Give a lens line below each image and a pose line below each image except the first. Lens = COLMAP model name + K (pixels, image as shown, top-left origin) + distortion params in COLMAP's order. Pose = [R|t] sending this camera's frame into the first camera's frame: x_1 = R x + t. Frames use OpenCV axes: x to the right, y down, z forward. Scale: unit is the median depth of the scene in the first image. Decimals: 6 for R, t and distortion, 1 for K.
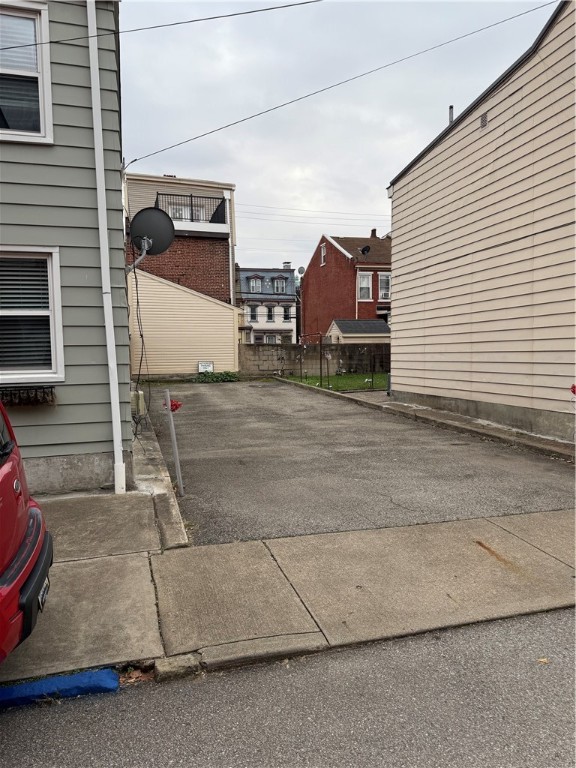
lens RADIAL K [[531.1, 0, 289.9], [0, 531.1, 384.7], [0, 0, 1]] dist [0.110683, -0.159259]
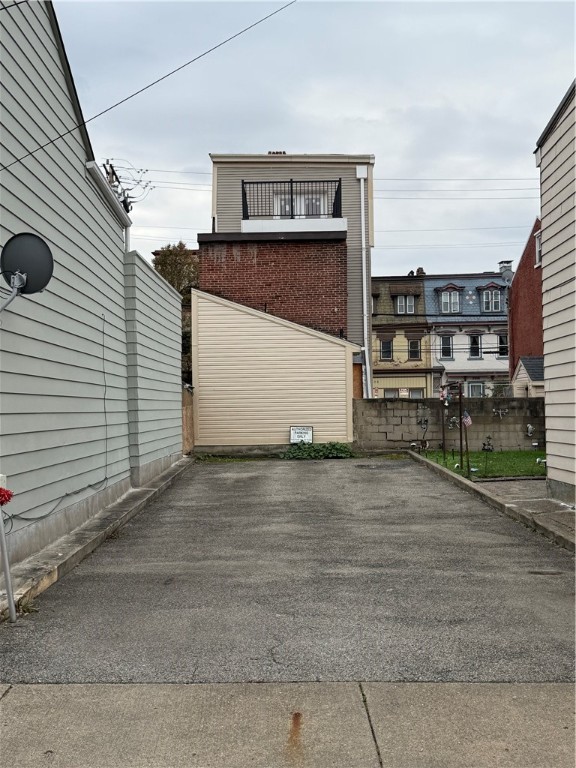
lens RADIAL K [[862.8, 0, 288.0], [0, 862.8, 384.0], [0, 0, 1]] dist [0.111076, -0.144853]
pose [[0.955851, -0.010081, -0.293678, 0.204706], [-0.015820, 0.996197, -0.085686, -0.007027], [0.293425, 0.086549, 0.952056, -0.021668]]
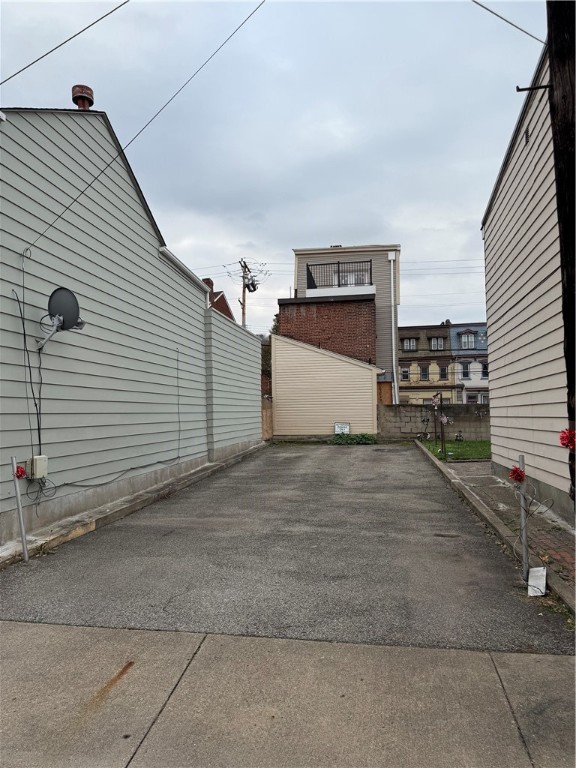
lens RADIAL K [[531.6, 0, 288.8], [0, 531.6, 387.6], [0, 0, 1]] dist [0.083835, -0.092411]
pose [[0.895936, -0.021354, -0.443670, 0.286626], [-0.025362, 0.994755, -0.099091, -0.012960], [0.443459, 0.100032, 0.890695, 0.107639]]
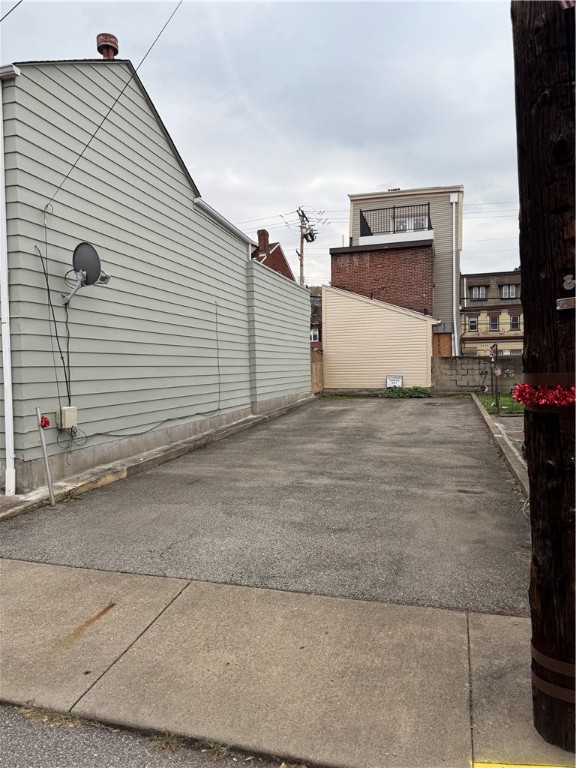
lens RADIAL K [[531.1, 0, 289.9], [0, 531.1, 384.7], [0, 0, 1]] dist [0.110683, -0.159259]
pose [[0.835075, 0.016188, -0.549898, 0.320789], [-0.028216, 0.999512, -0.013425, -0.014249], [0.549412, 0.026727, 0.835124, 0.136729]]
